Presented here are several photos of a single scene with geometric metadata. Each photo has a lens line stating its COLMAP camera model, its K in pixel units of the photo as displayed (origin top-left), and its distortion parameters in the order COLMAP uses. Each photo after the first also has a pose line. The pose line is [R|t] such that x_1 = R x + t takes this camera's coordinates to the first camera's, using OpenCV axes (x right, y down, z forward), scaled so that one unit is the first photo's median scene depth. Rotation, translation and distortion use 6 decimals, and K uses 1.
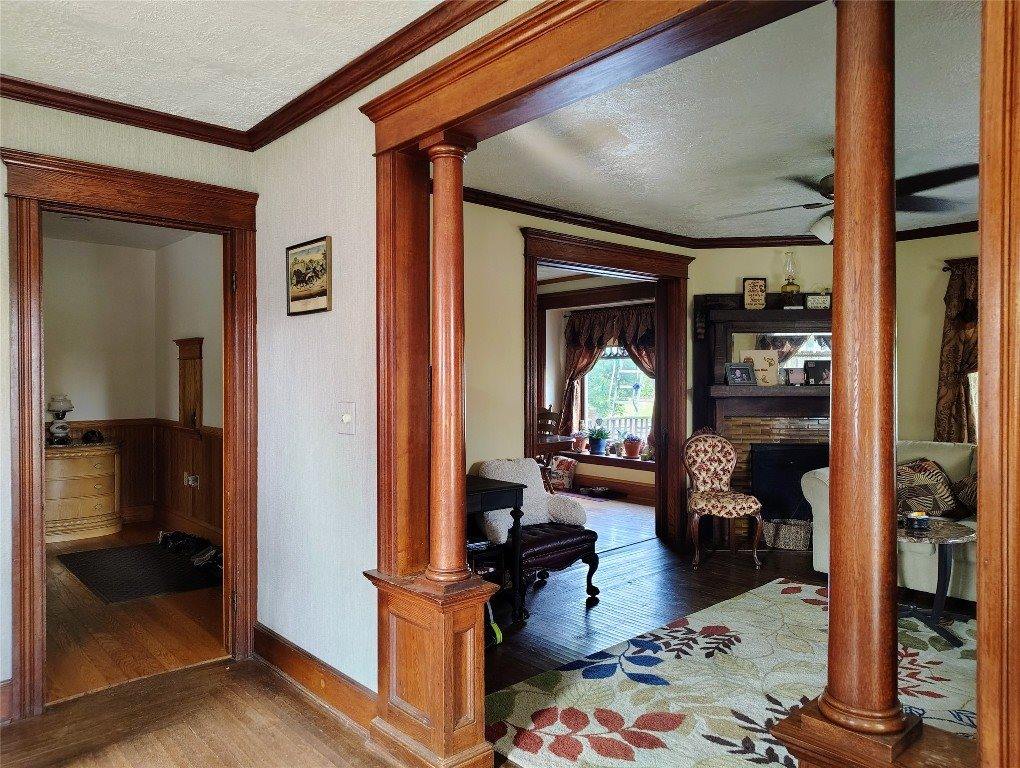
lens RADIAL K [[705.9, 0, 509.5], [0, 705.9, 382.5], [0, 0, 1]] dist [0.028416, -0.017978]
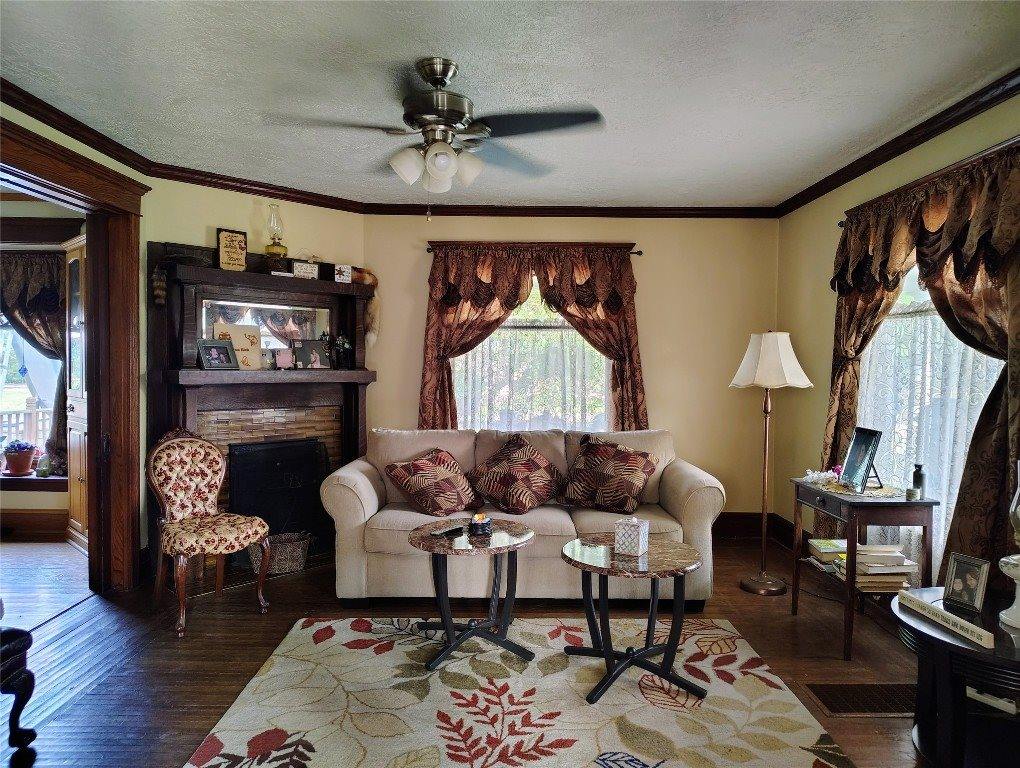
lens RADIAL K [[705.9, 0, 513.4], [0, 705.9, 385.7], [0, 0, 1]] dist [0.028416, -0.017978]
pose [[0.663949, -0.014521, 0.747637, -0.034100], [-0.007099, 0.999644, 0.025720, -0.000432], [-0.747744, -0.022384, 0.663610, 0.281319]]
